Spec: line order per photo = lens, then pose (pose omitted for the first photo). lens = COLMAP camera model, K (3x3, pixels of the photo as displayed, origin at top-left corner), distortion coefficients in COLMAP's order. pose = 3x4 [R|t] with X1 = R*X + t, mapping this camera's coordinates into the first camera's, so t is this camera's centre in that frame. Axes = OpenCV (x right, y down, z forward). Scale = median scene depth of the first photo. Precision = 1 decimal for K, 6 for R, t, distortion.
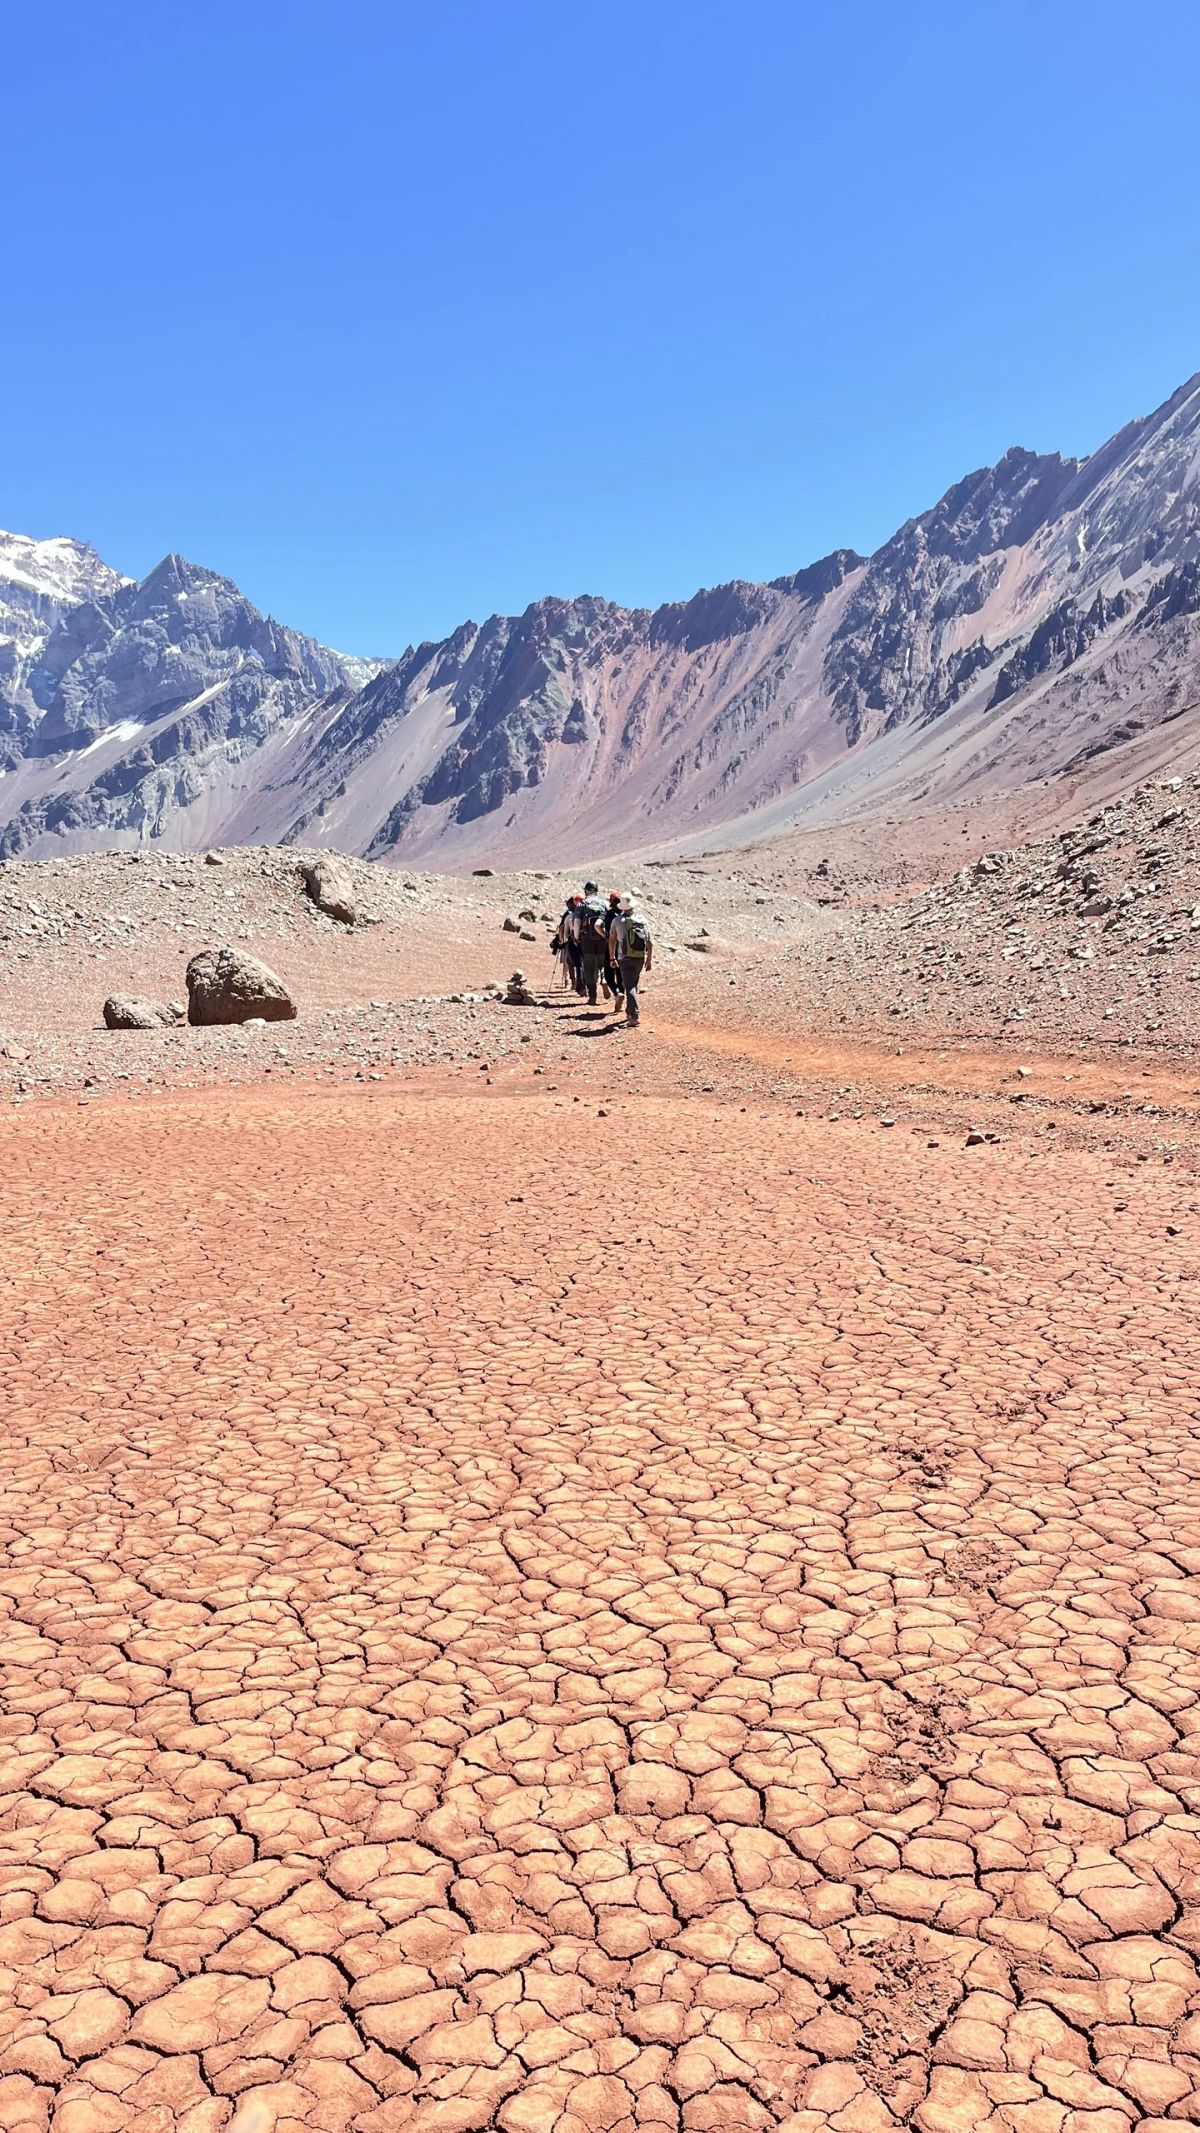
lens RADIAL K [[1625.9, 0, 611.7], [0, 1625.9, 1067.4], [0, 0, 1]] dist [0.070662, -0.092617]
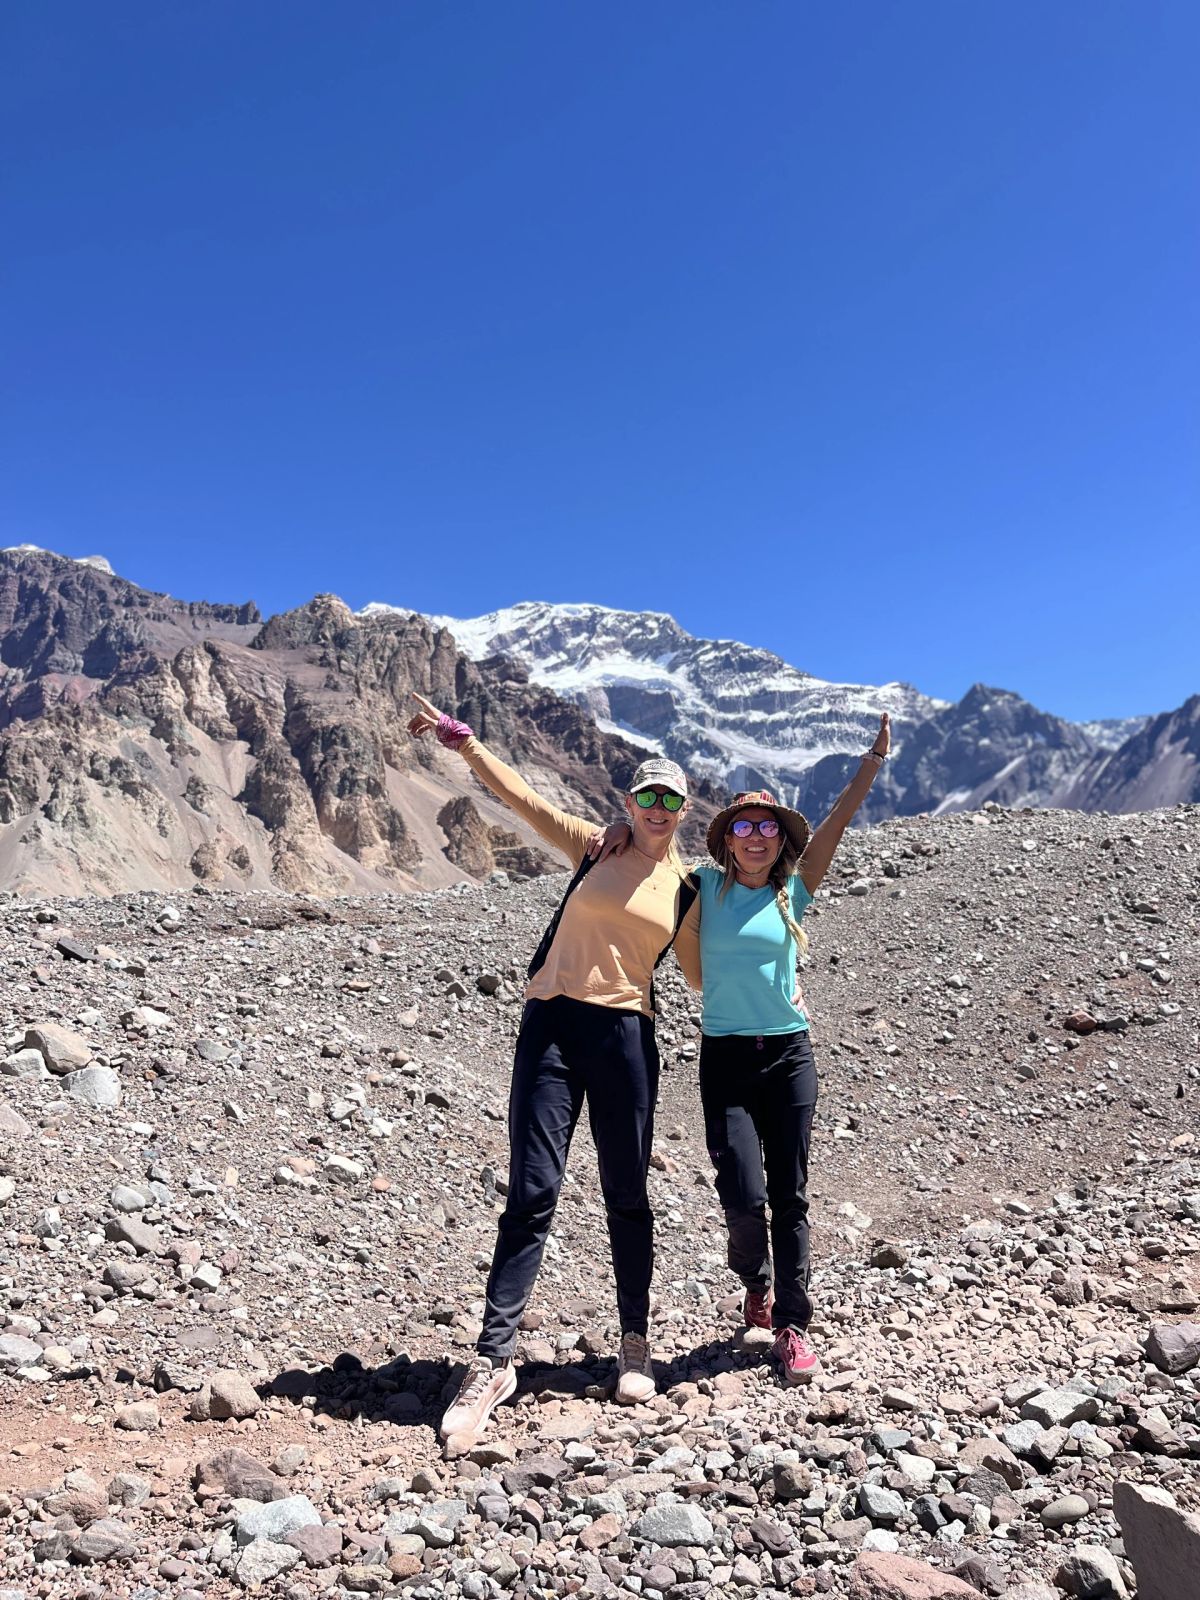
lens RADIAL K [[1214.2, 0, 593.9], [0, 1214.2, 795.4], [0, 0, 1]] dist [0.078331, -0.095786]
pose [[0.867147, -0.121427, -0.483023, -0.035177], [0.024721, 0.979123, -0.201761, 0.023583], [0.497438, 0.163015, 0.852045, -0.185107]]
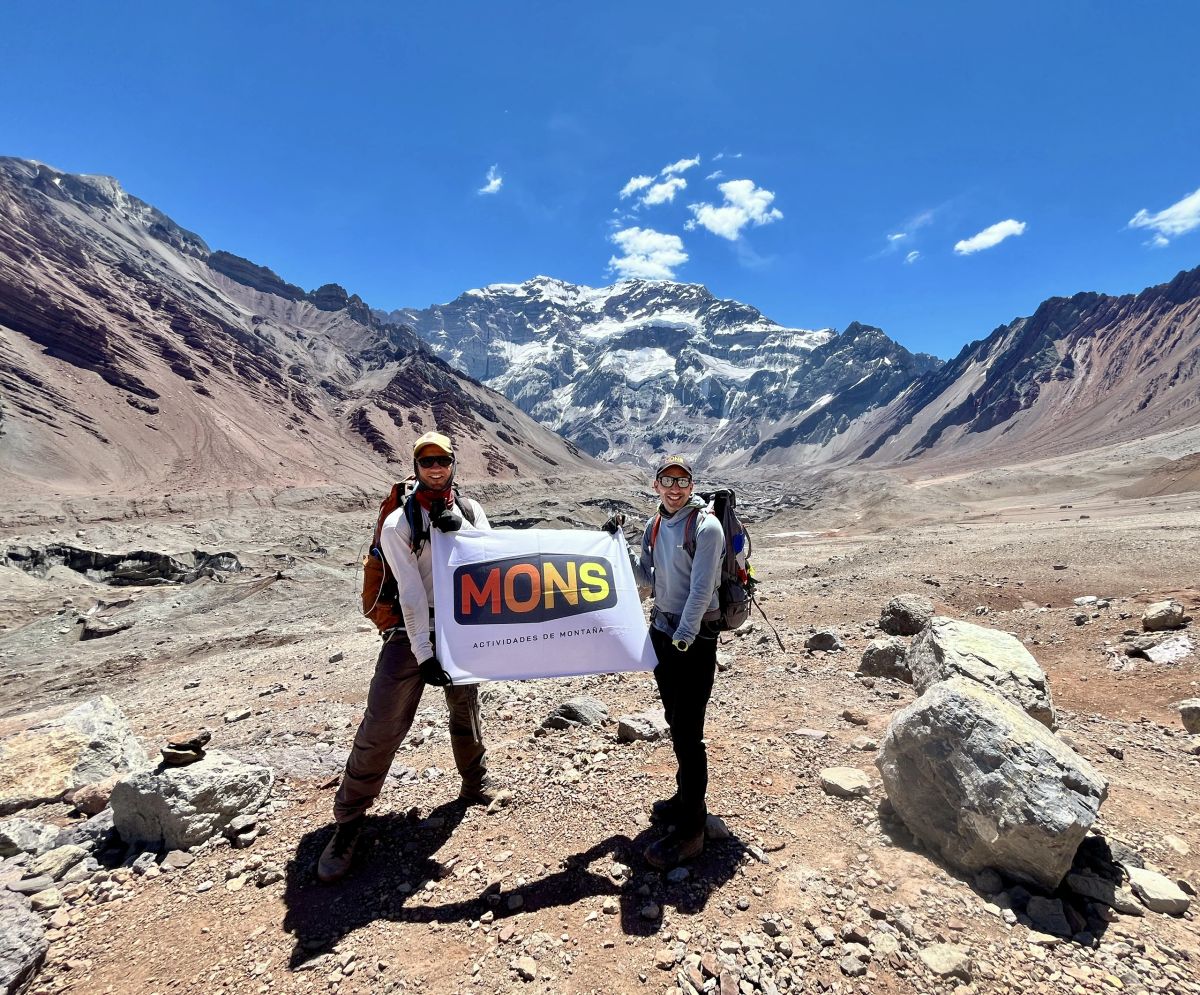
lens RADIAL K [[540.2, 0, 657.2], [0, 540.2, 503.4], [0, 0, 1]] dist [-0.002946, 0.000078]
pose [[0.760534, 0.048208, -0.647507, 0.017152], [-0.074647, 0.997119, -0.013440, -0.039550], [0.644993, 0.058556, 0.761941, 0.307483]]
